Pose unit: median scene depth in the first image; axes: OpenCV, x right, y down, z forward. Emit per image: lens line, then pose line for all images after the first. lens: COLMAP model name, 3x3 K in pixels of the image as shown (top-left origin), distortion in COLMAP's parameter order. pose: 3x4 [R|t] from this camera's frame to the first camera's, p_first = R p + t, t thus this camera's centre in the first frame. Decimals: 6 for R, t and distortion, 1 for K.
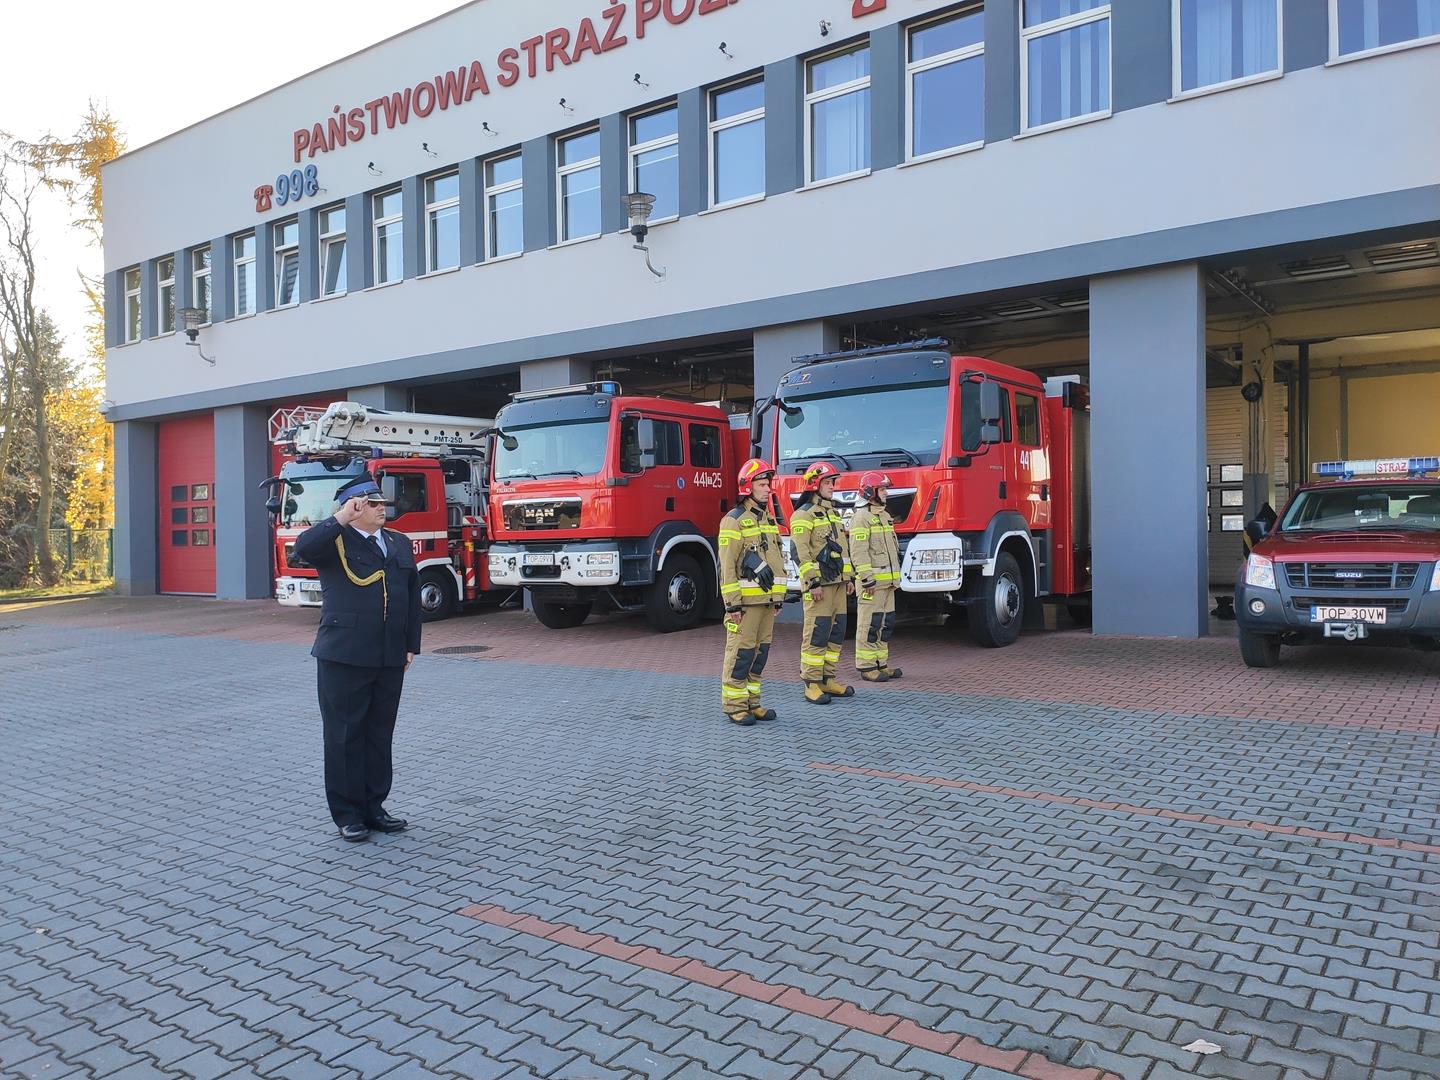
lens RADIAL K [[1082.0, 0, 703.1], [0, 1082.0, 556.9], [0, 0, 1]] dist [0.121506, -0.185352]
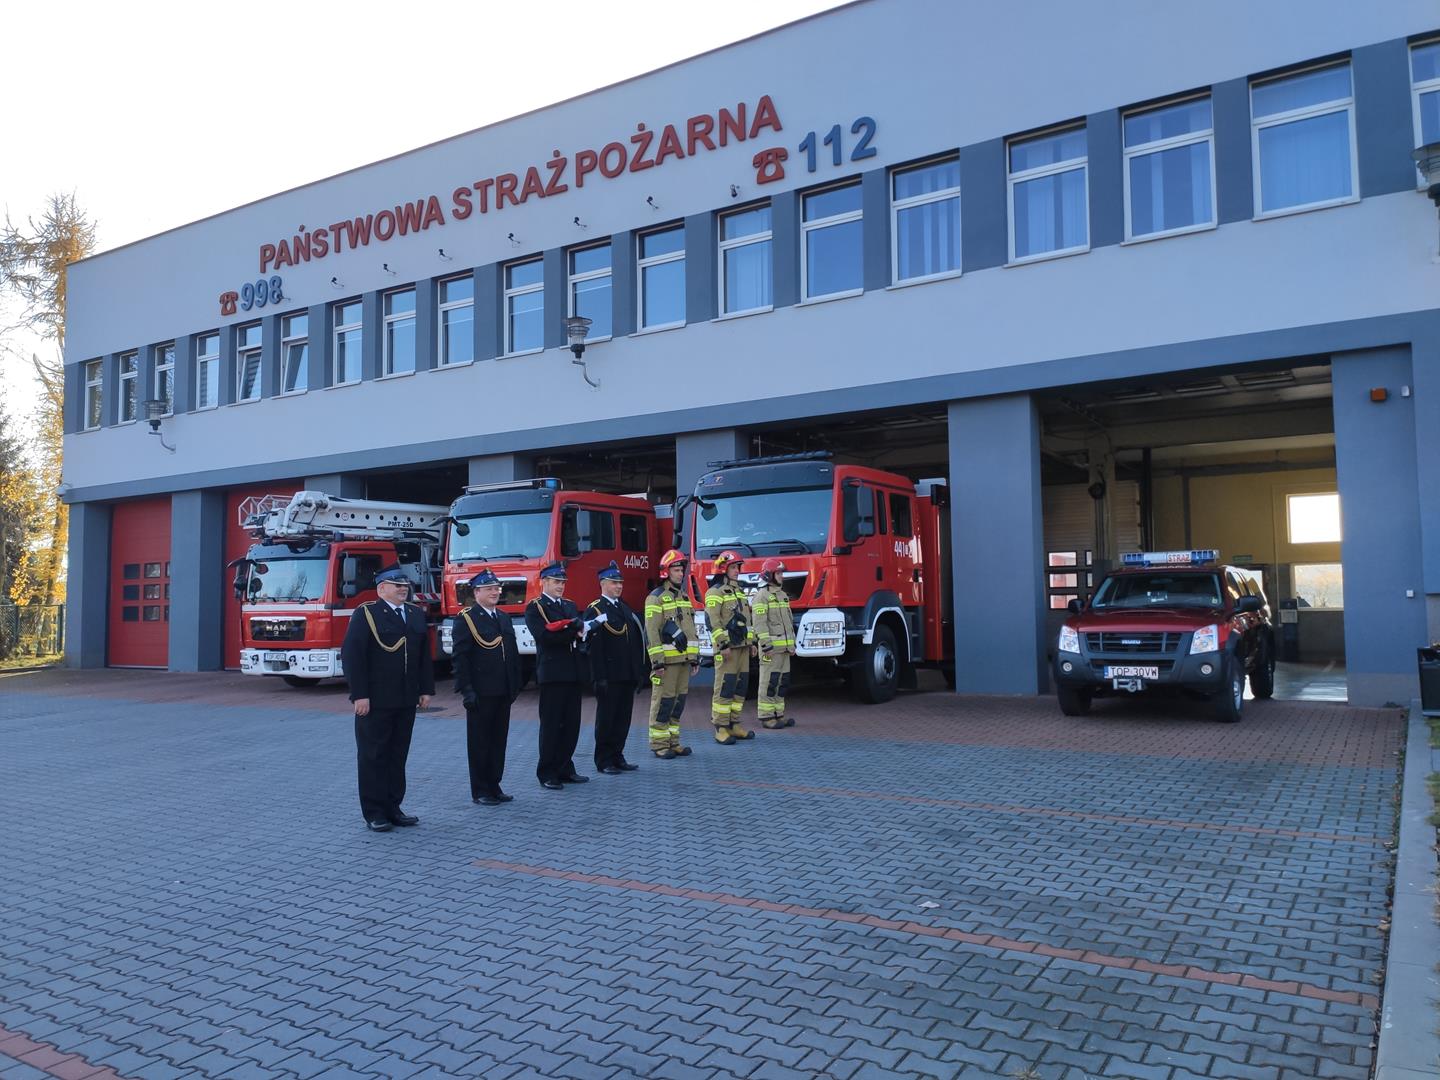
lens RADIAL K [[1082.0, 0, 703.1], [0, 1082.0, 556.9], [0, 0, 1]] dist [0.121506, -0.185352]
pose [[0.997568, 0.005403, 0.069495, -0.004290], [-0.000474, 0.997494, -0.070748, 0.004357], [-0.069703, 0.070543, 0.995070, -0.137565]]
